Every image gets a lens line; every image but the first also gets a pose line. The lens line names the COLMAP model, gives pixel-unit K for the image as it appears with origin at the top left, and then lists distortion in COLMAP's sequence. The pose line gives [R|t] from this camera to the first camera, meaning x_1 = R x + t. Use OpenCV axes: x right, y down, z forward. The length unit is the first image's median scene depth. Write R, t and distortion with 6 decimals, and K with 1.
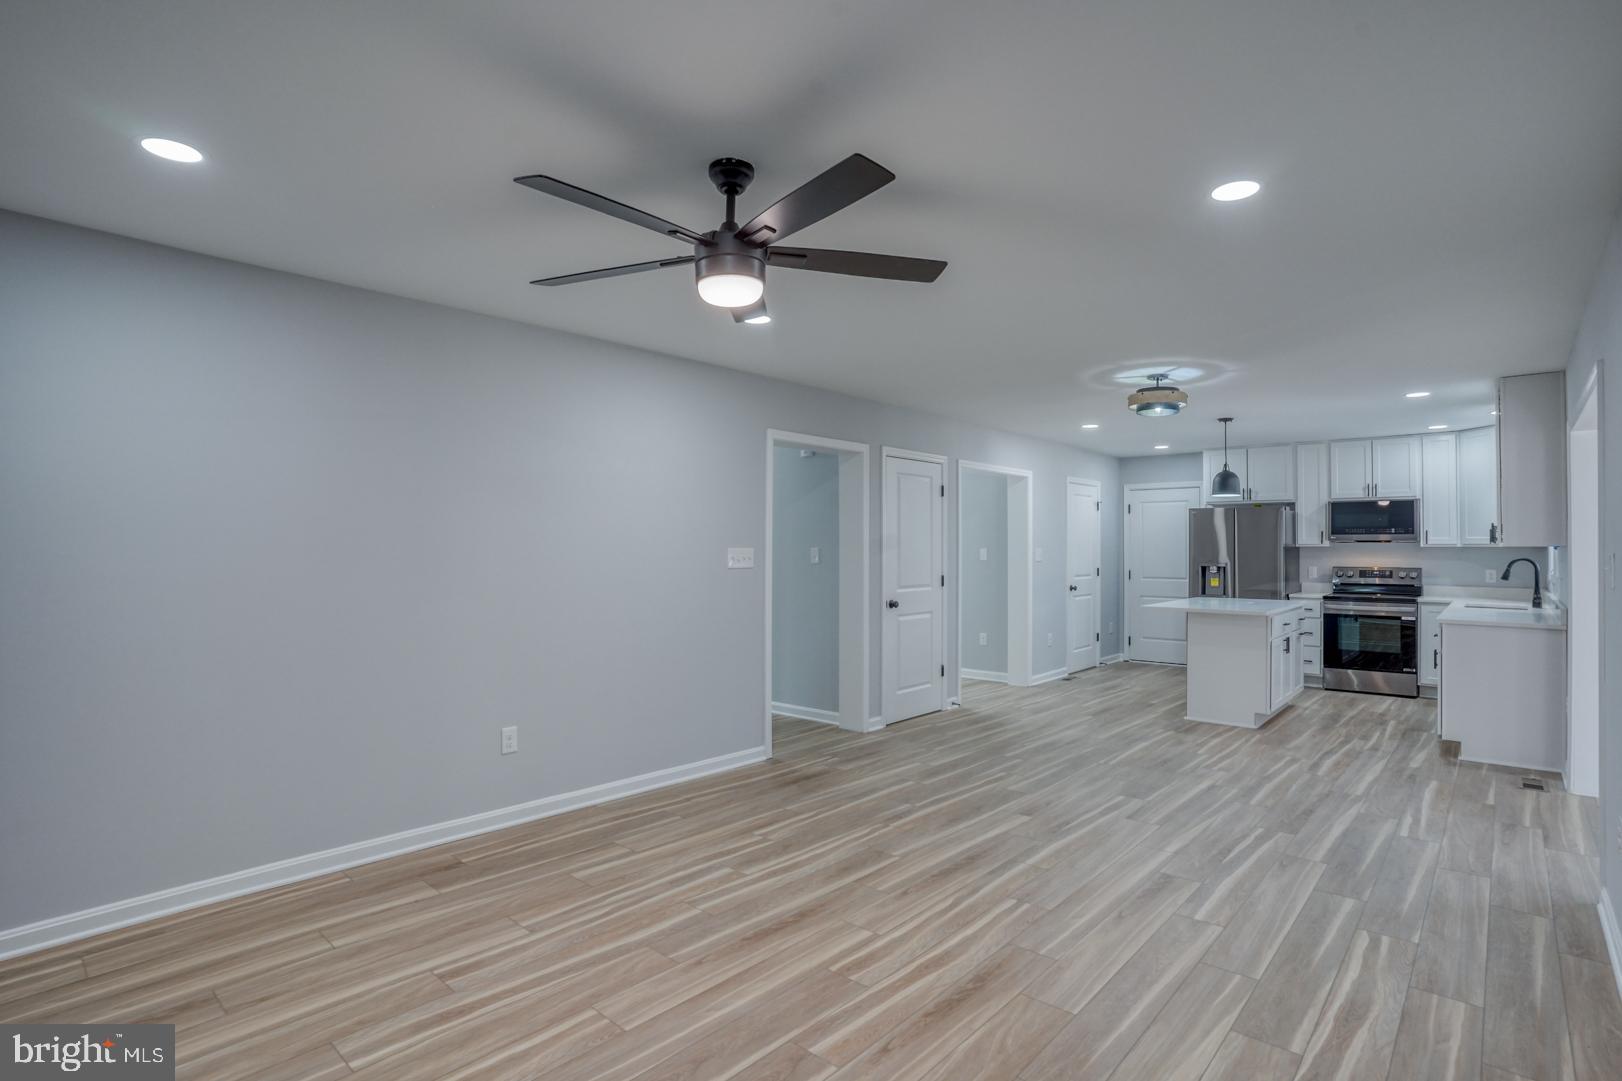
lens RADIAL K [[802.8, 0, 836.4], [0, 802.8, 533.5], [0, 0, 1]] dist [-0.067647, 0.025875]
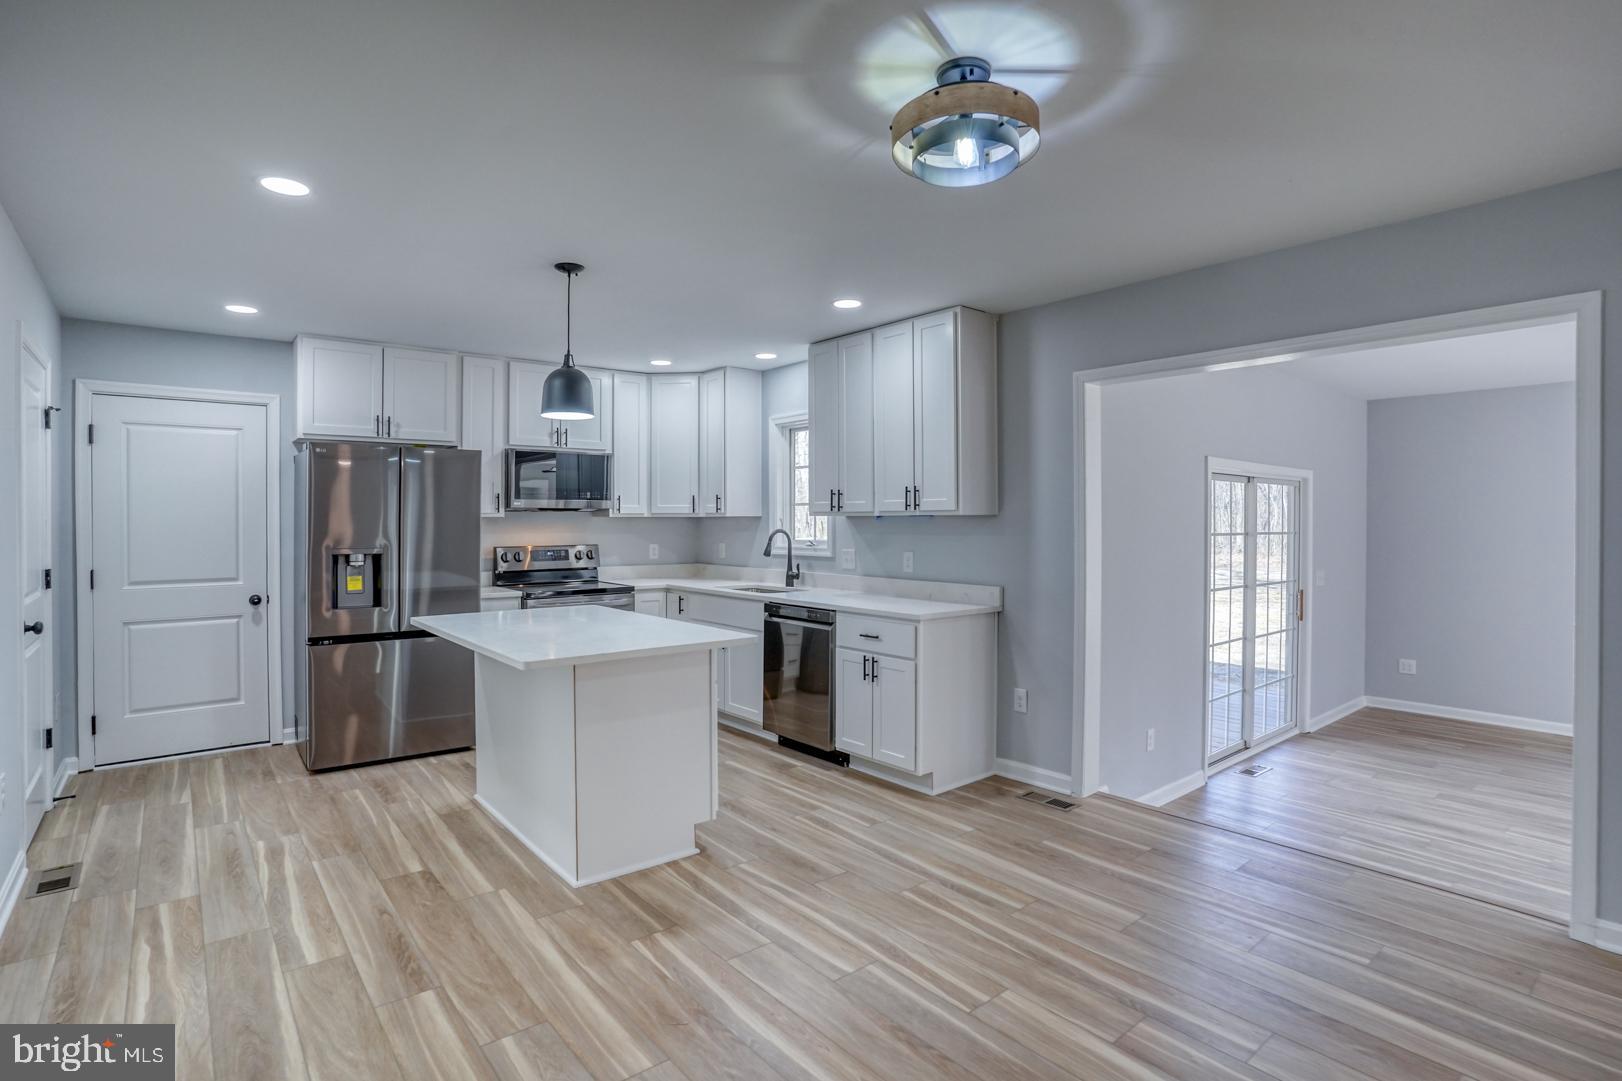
lens RADIAL K [[802.8, 0, 804.0], [0, 802.8, 534.6], [0, 0, 1]] dist [-0.067647, 0.025875]
pose [[0.175337, -0.022089, 0.984261, 0.010695], [-0.015677, 0.999559, 0.025225, 0.013964], [-0.984384, -0.019853, 0.174913, 0.834031]]
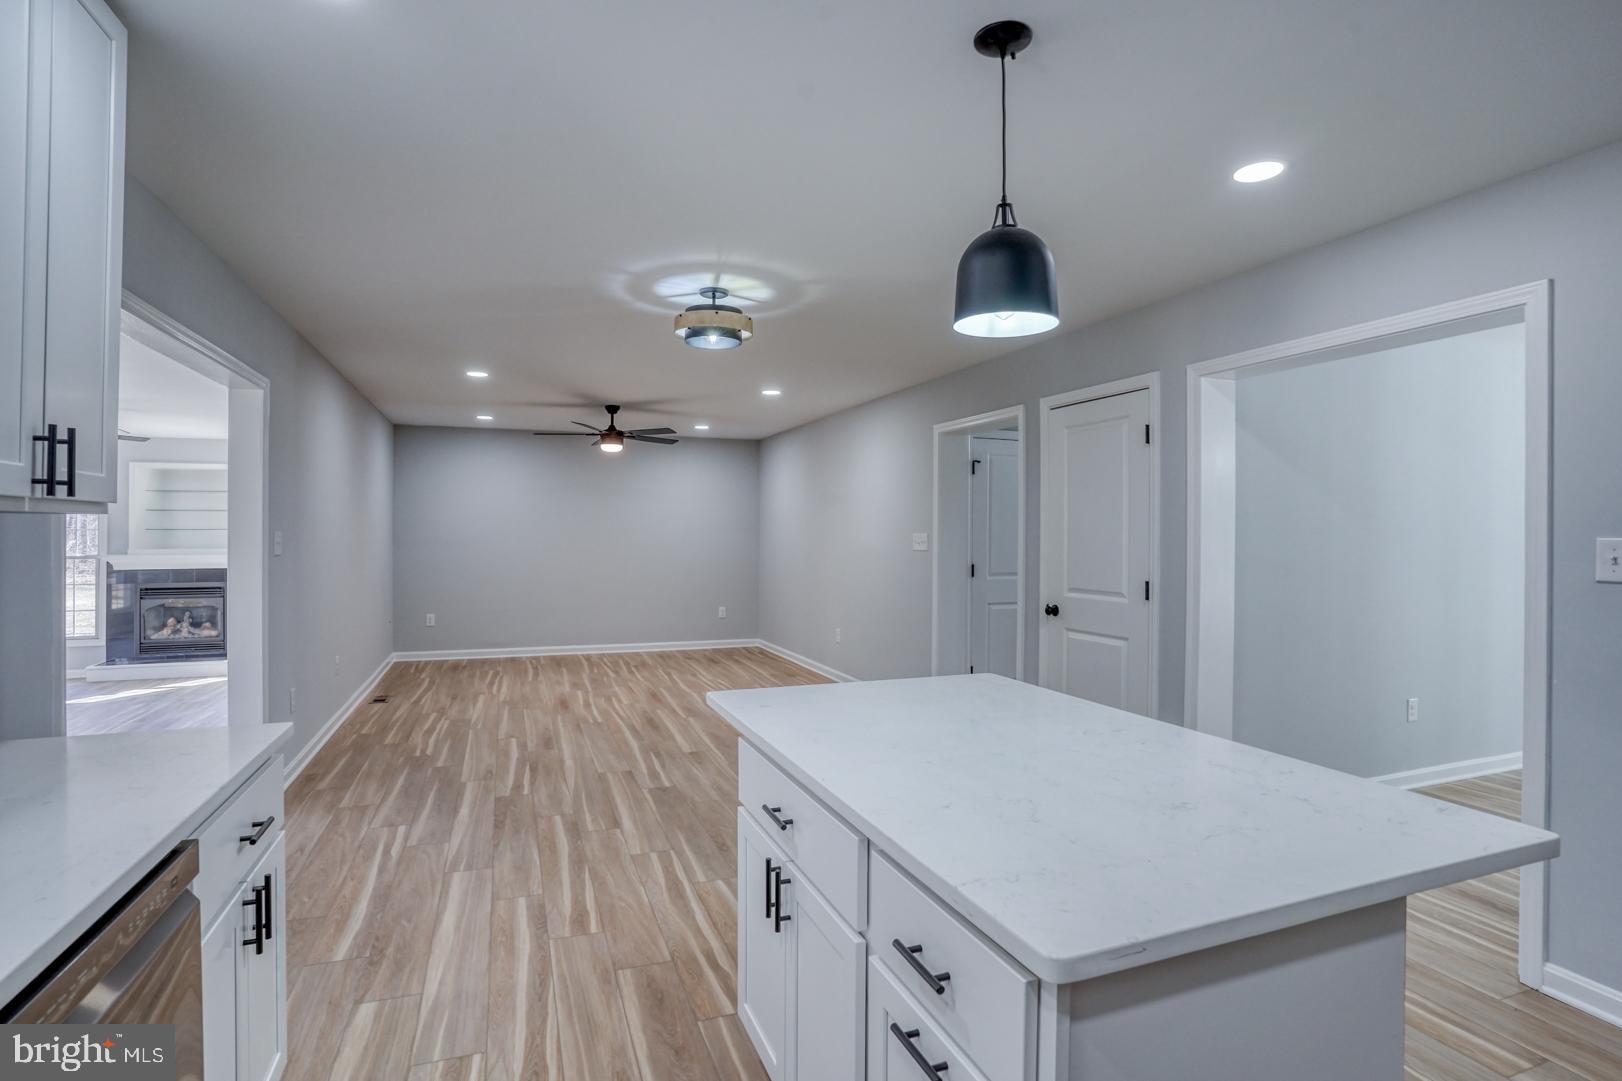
lens RADIAL K [[802.8, 0, 791.8], [0, 802.8, 532.0], [0, 0, 1]] dist [-0.067647, 0.025875]
pose [[-0.492288, -0.007351, -0.870402, 0.828002], [0.010281, 0.999845, -0.014259, 0.025394], [0.870372, -0.015968, -0.492136, 1.174134]]
